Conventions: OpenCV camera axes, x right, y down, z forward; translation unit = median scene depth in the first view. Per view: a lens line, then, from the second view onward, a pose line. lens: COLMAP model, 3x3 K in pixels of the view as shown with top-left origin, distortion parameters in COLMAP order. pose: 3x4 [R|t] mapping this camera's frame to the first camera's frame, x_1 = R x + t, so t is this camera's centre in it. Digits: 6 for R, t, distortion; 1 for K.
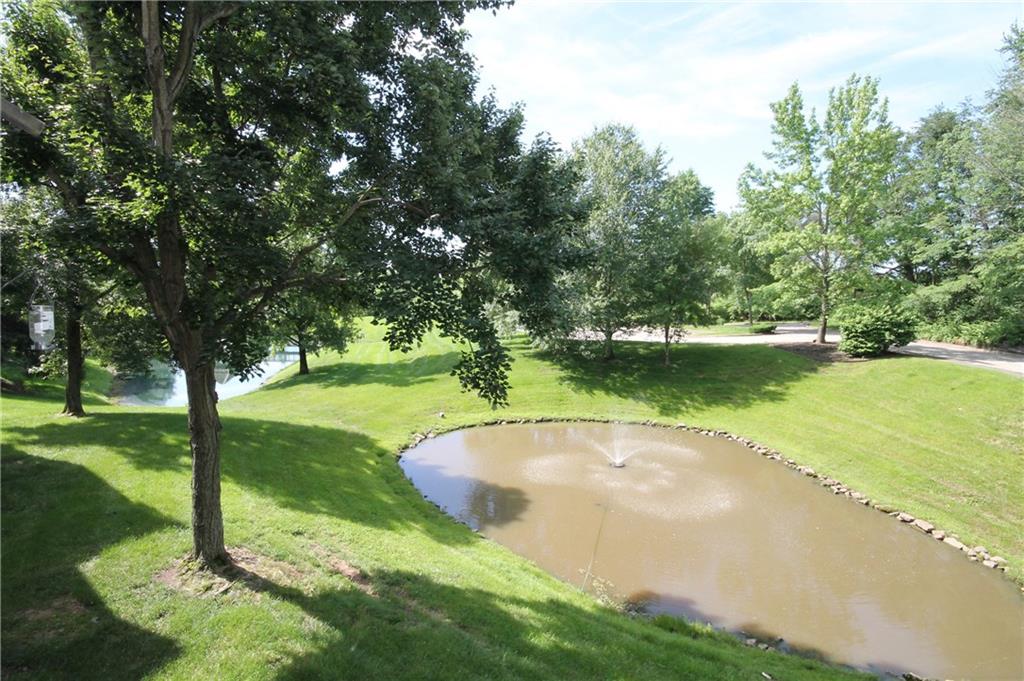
lens RADIAL K [[479.4, 0, 512.0], [0, 479.4, 345.8], [0, 0, 1]] dist [-0.011929, -0.000042]
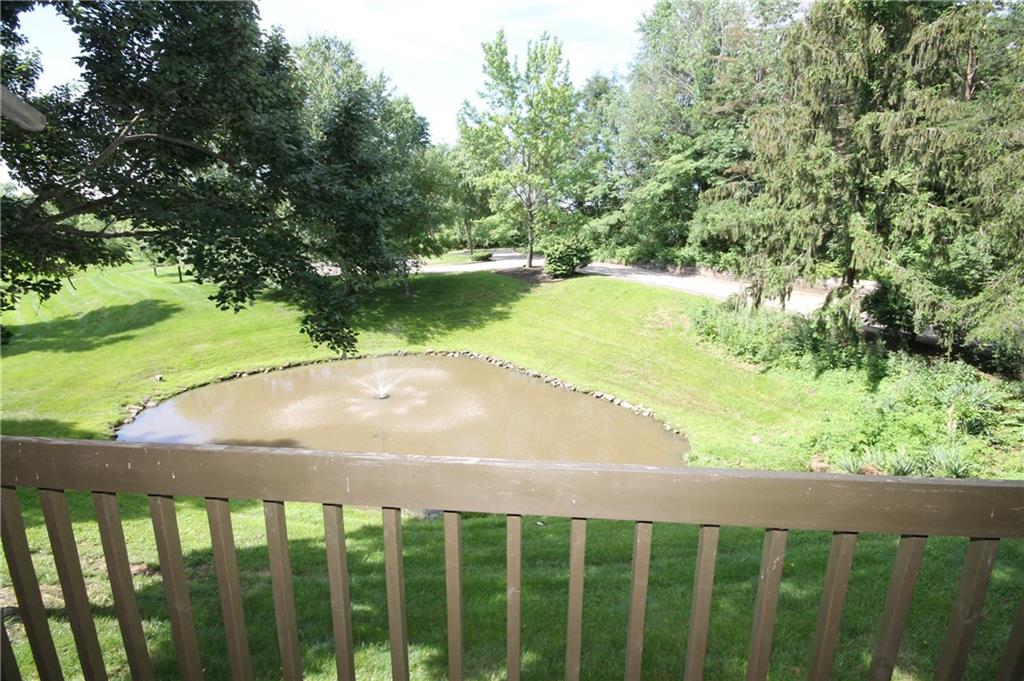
lens RADIAL K [[479.4, 0, 514.2], [0, 479.4, 344.0], [0, 0, 1]] dist [-0.011929, -0.000042]
pose [[0.842724, -0.129508, 0.522537, -0.045448], [0.055038, 0.986273, 0.155680, -0.007026], [-0.535526, -0.102436, 0.838283, -0.012431]]
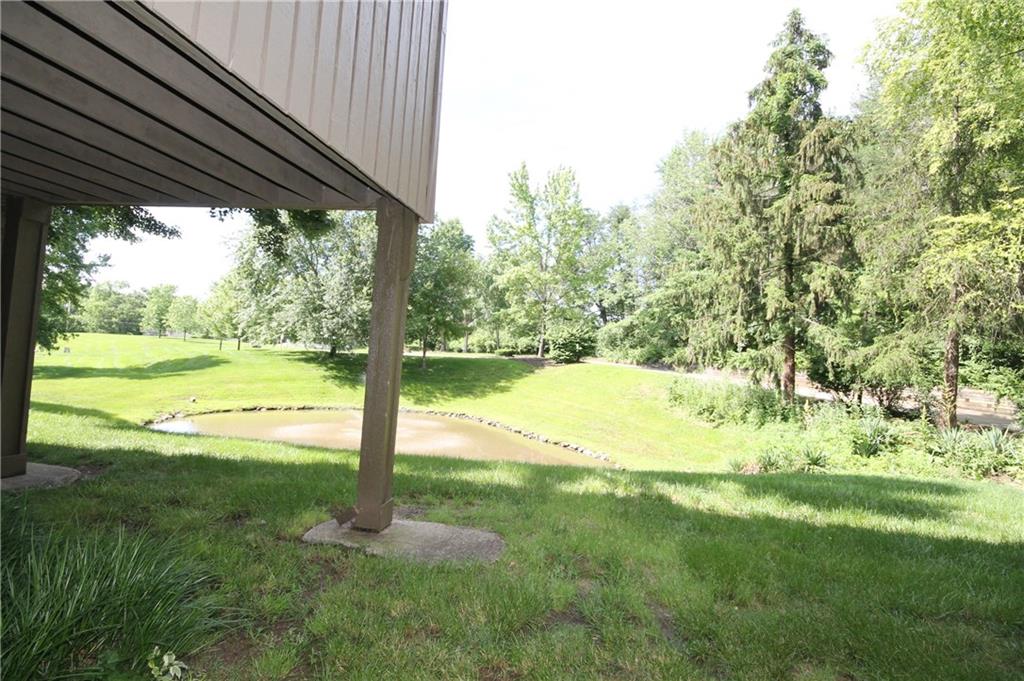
lens RADIAL K [[479.4, 0, 513.8], [0, 479.4, 342.0], [0, 0, 1]] dist [-0.011929, -0.000042]
pose [[0.893124, 0.061578, 0.445577, -0.002473], [-0.015749, 0.994259, -0.105837, 0.105006], [-0.449536, 0.087508, 0.888966, -0.146675]]
